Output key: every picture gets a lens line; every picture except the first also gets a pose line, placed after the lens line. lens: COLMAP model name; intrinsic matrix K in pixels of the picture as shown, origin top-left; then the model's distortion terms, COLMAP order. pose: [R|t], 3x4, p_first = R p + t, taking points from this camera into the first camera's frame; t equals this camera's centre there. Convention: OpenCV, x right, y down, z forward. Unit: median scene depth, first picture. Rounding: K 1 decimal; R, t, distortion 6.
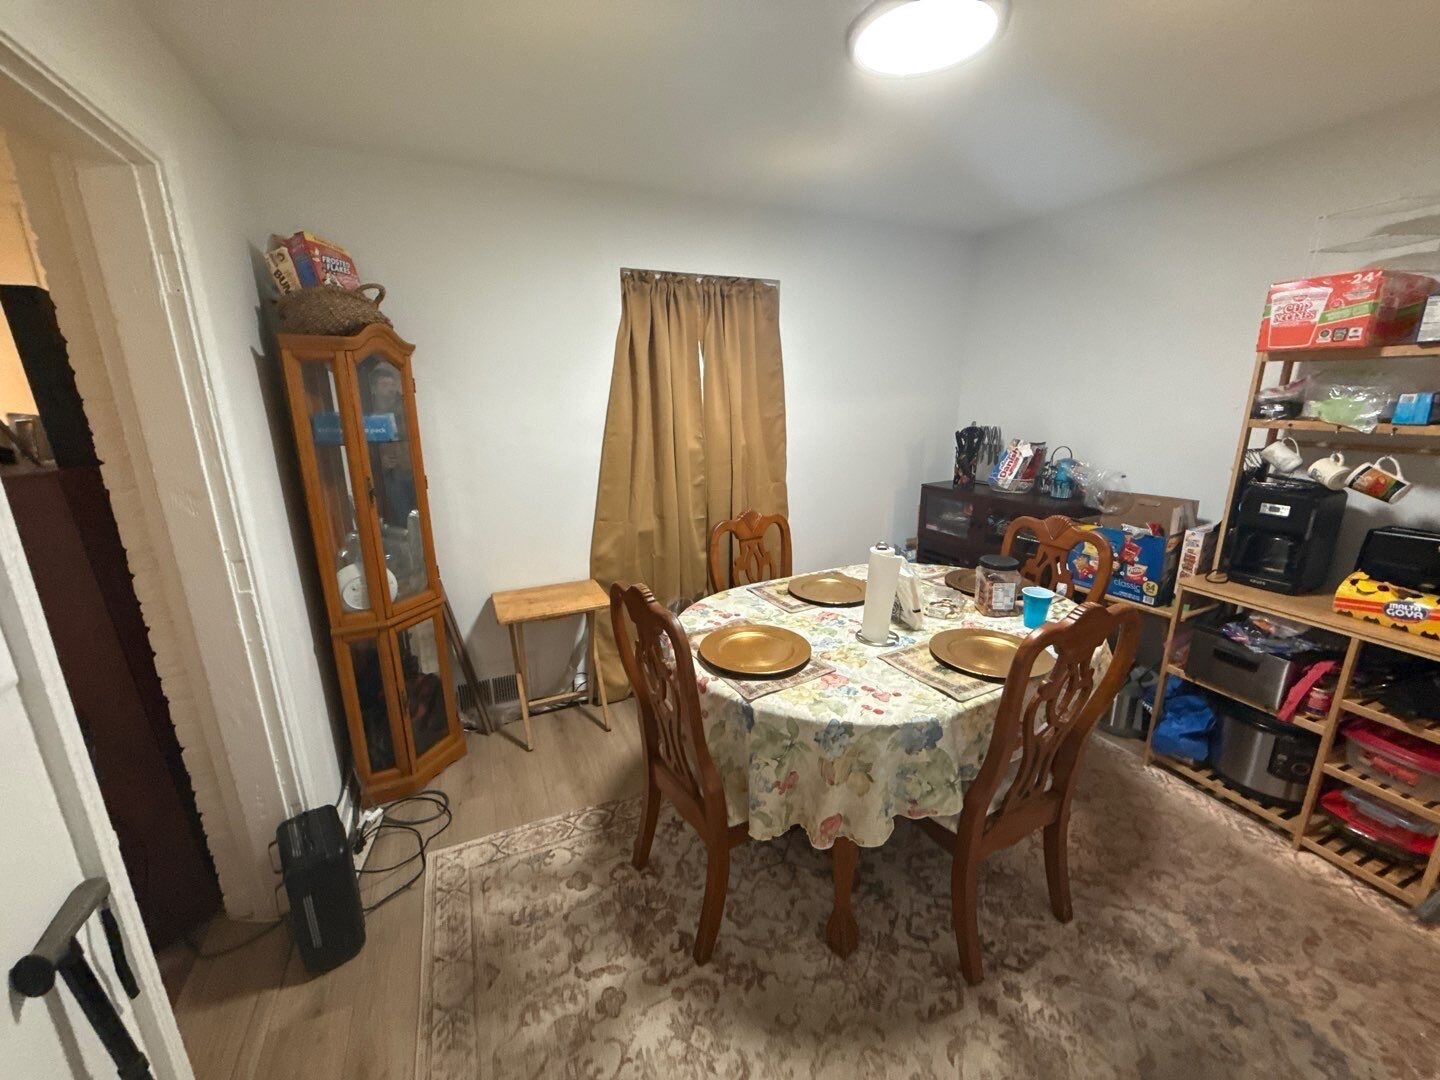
lens RADIAL K [[574.9, 0, 724.6], [0, 574.9, 536.4], [0, 0, 1]] dist [-0.000096, 0.000355]
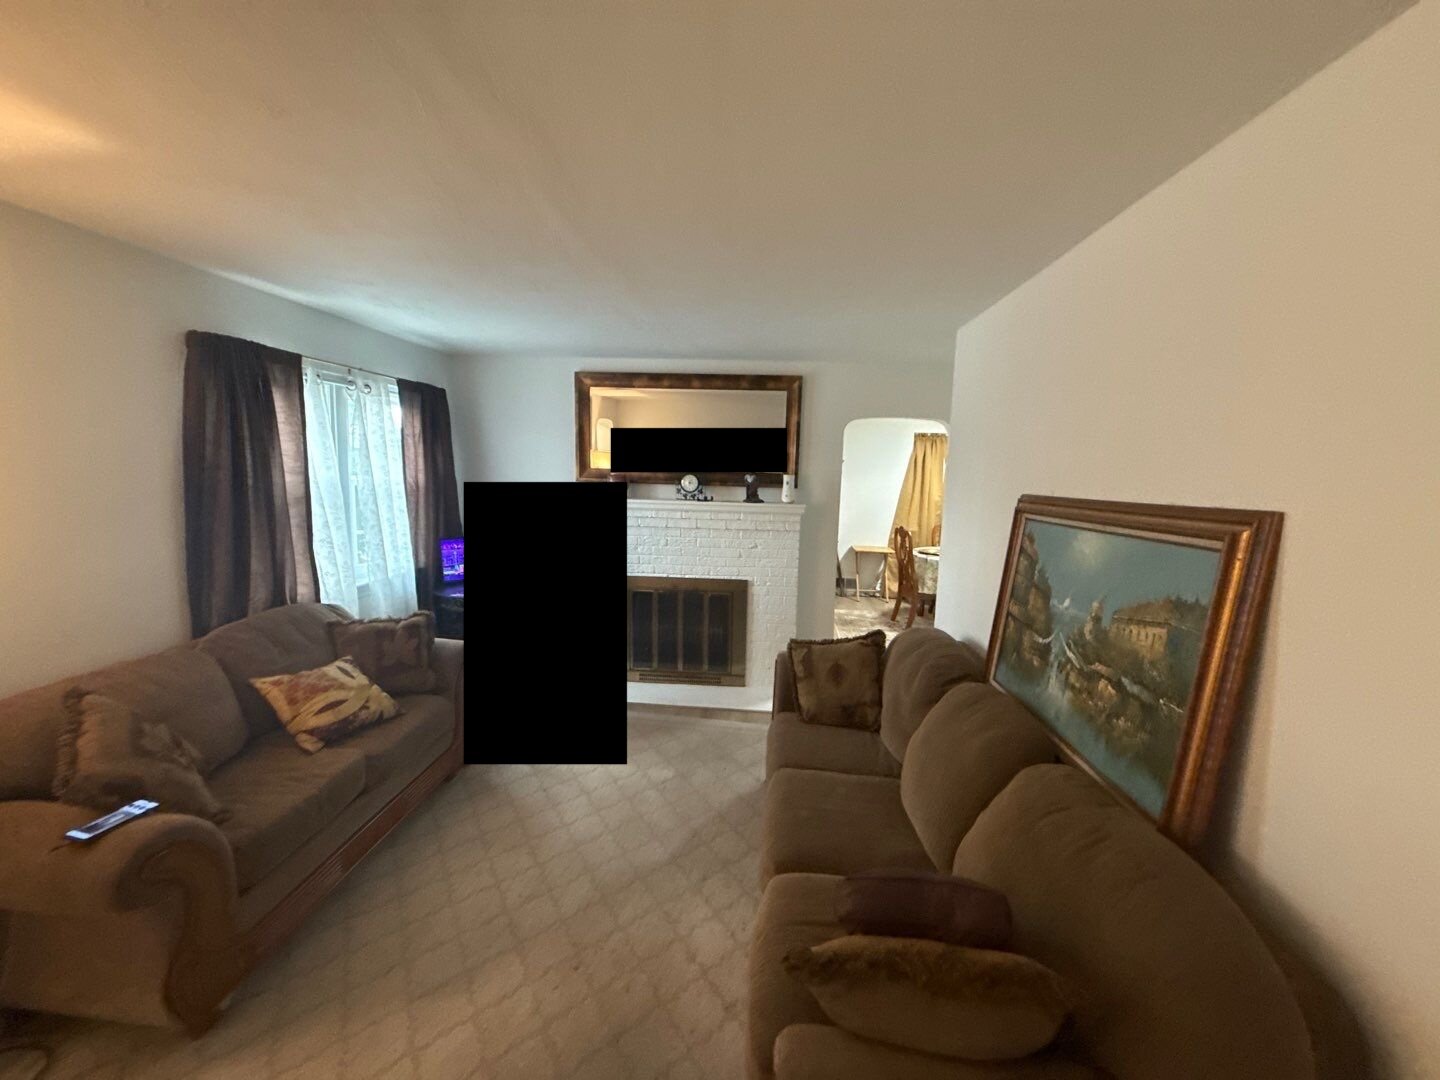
lens RADIAL K [[574.9, 0, 712.5], [0, 574.9, 549.2], [0, 0, 1]] dist [-0.000096, 0.000355]
pose [[0.855083, 0.099853, -0.508785, 0.422493], [-0.155172, 0.985588, -0.067359, 0.394812], [0.494727, 0.136547, 0.858254, -1.665632]]
